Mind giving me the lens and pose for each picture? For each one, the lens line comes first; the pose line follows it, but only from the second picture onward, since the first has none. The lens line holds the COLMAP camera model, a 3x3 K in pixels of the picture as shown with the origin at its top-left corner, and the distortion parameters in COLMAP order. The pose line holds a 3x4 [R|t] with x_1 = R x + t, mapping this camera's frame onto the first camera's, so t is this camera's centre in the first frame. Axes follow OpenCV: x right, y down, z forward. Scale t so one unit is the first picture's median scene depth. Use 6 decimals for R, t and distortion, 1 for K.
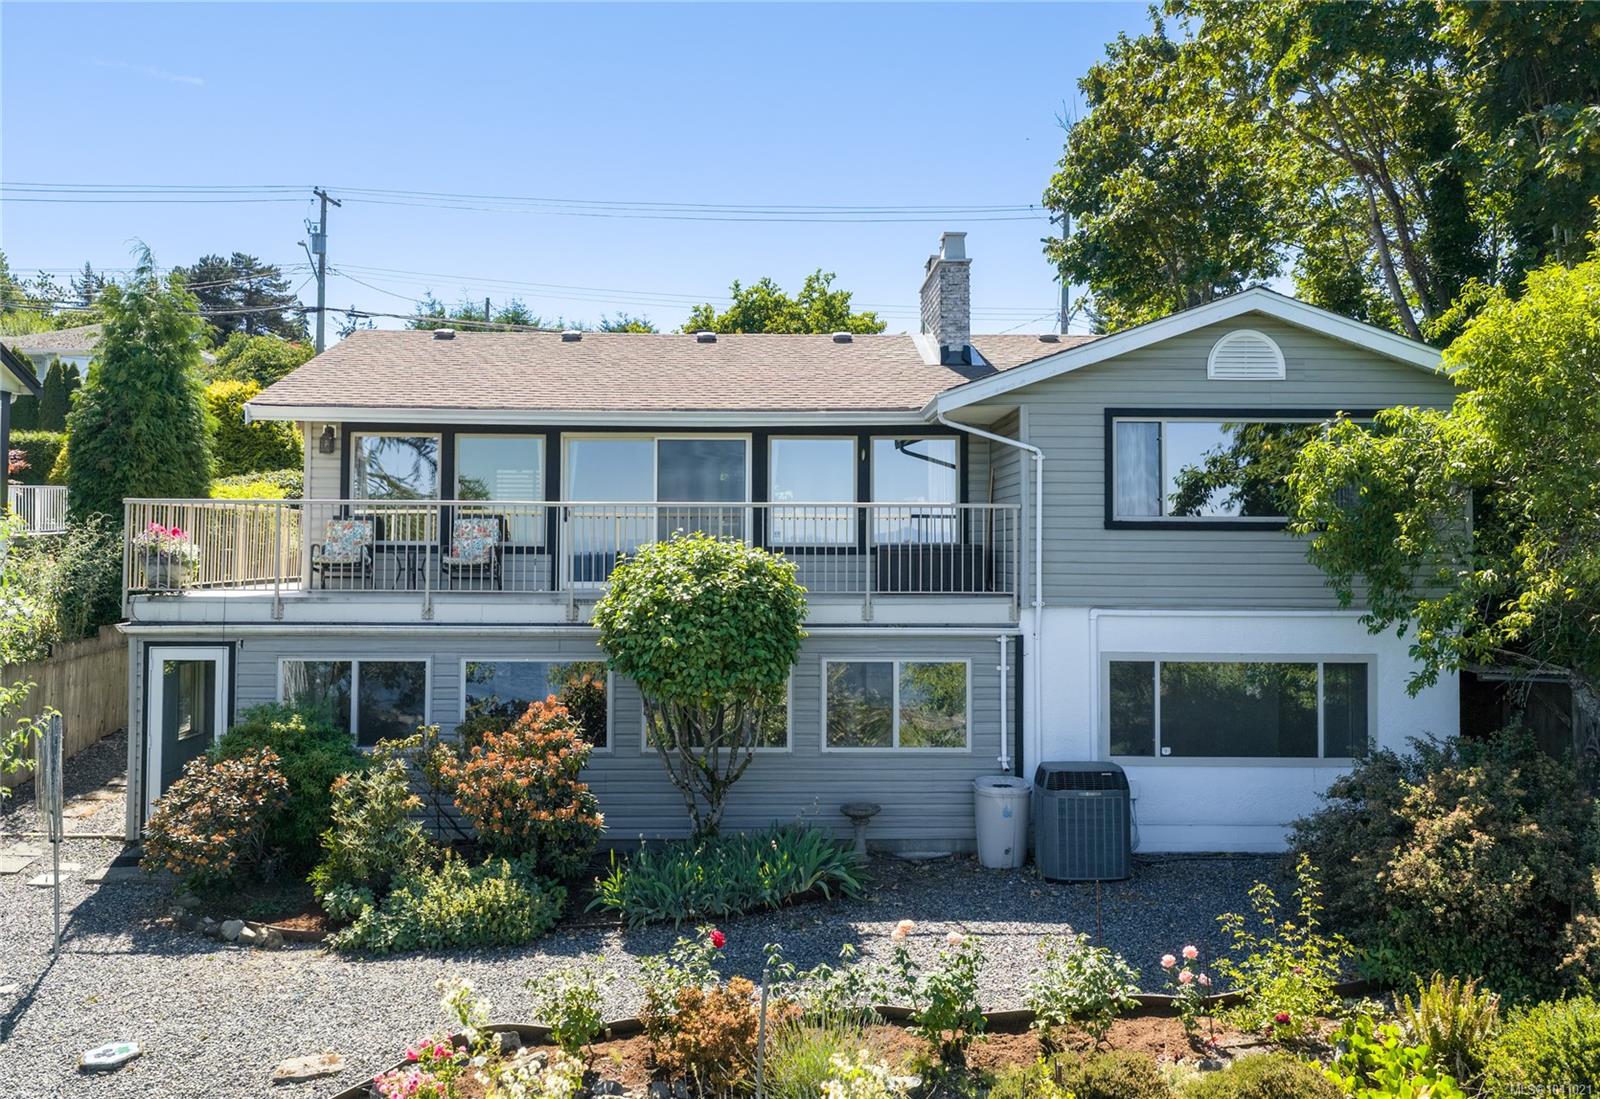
lens RADIAL K [[1371.6, 0, 782.2], [0, 1371.6, 502.5], [0, 0, 1]] dist [0.008256, -0.015575]
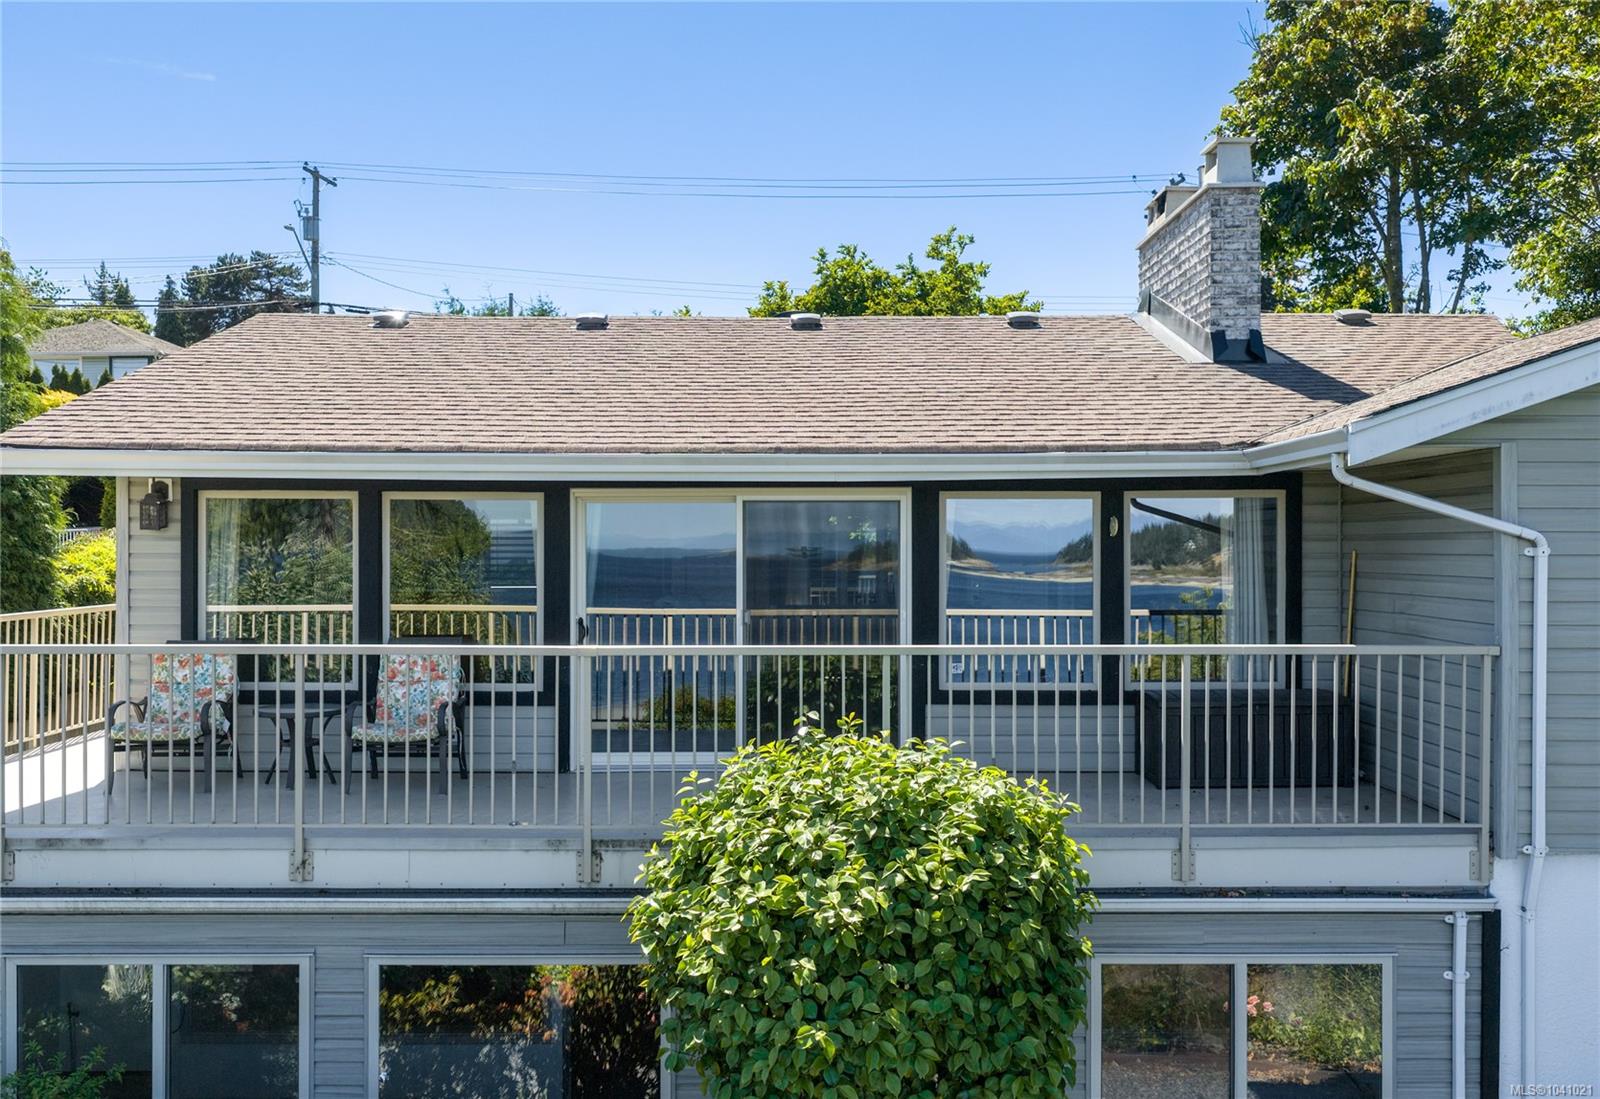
lens RADIAL K [[1349.3, 0, 800.0], [0, 1349.3, 549.5], [0, 0, 1]] dist [0.026374, -0.050788]
pose [[0.999919, -0.005886, -0.011265, -0.070302], [0.006290, 0.999325, 0.036183, -0.052338], [0.011044, -0.036250, 0.999282, 0.513042]]
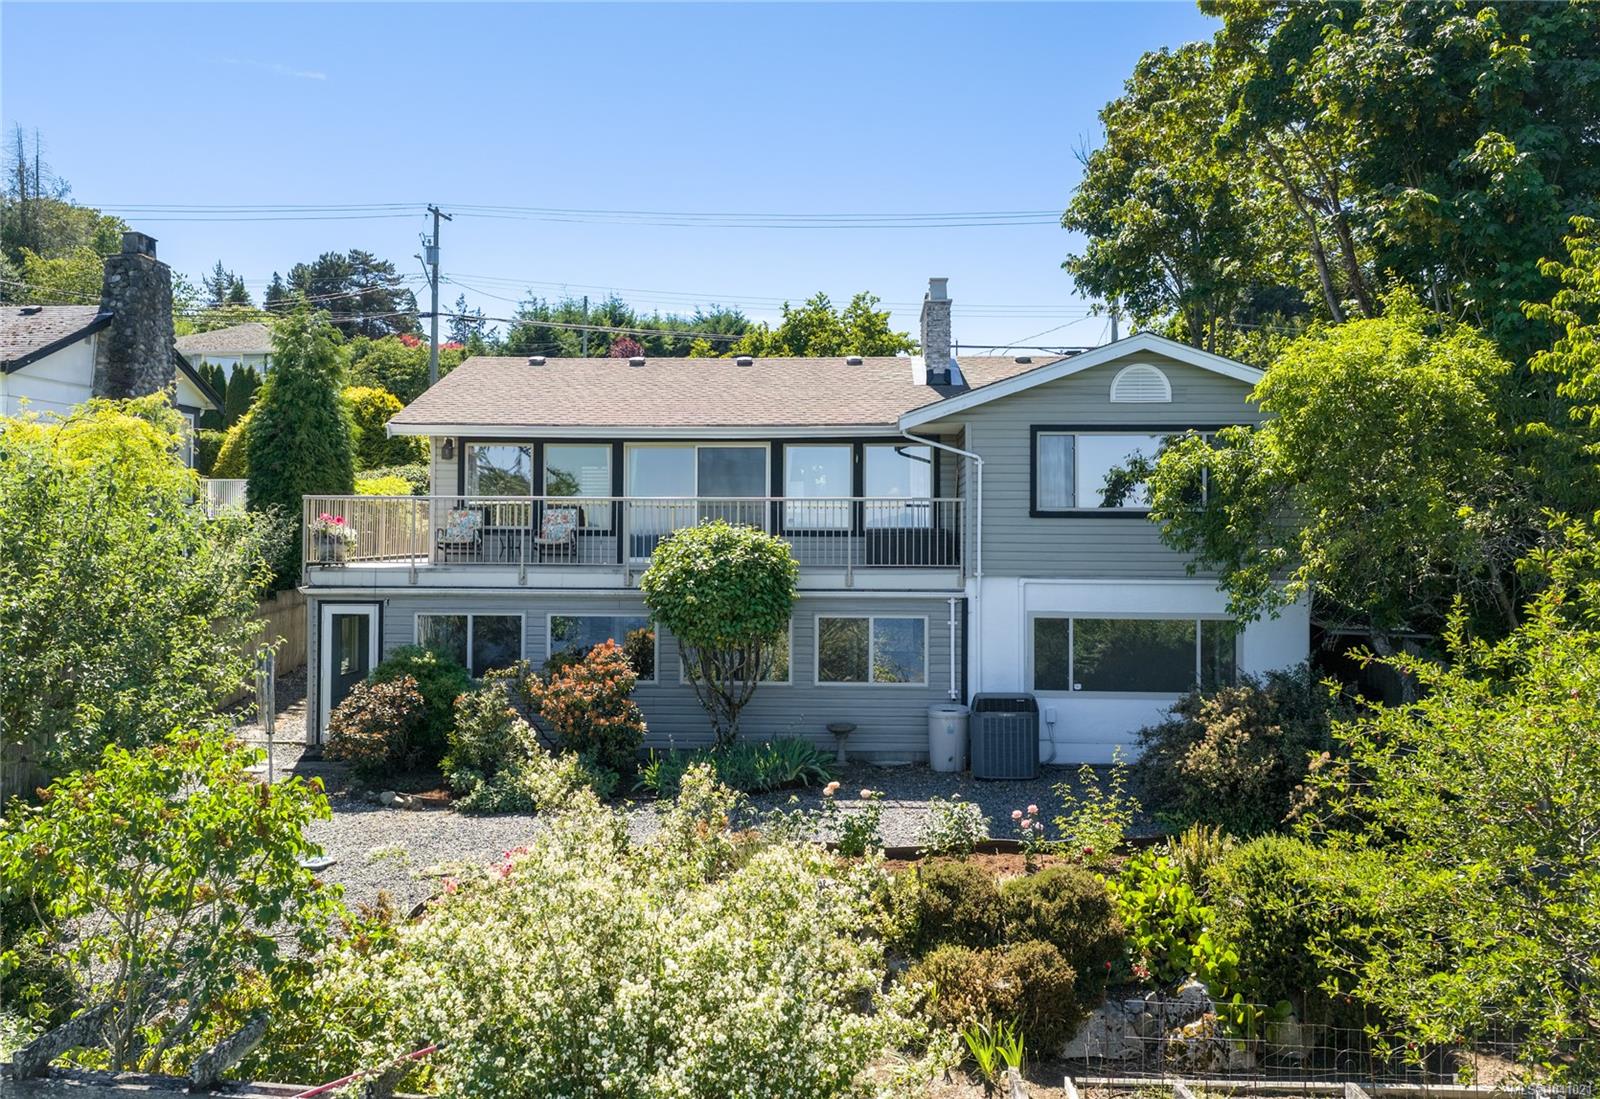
lens RADIAL K [[1371.6, 0, 782.2], [0, 1371.6, 502.5], [0, 0, 1]] dist [0.008256, -0.015575]
pose [[0.997255, -0.001528, -0.074031, 0.095711], [0.002563, 0.999900, 0.013891, -0.013510], [0.074002, -0.014043, 0.997159, -0.323012]]
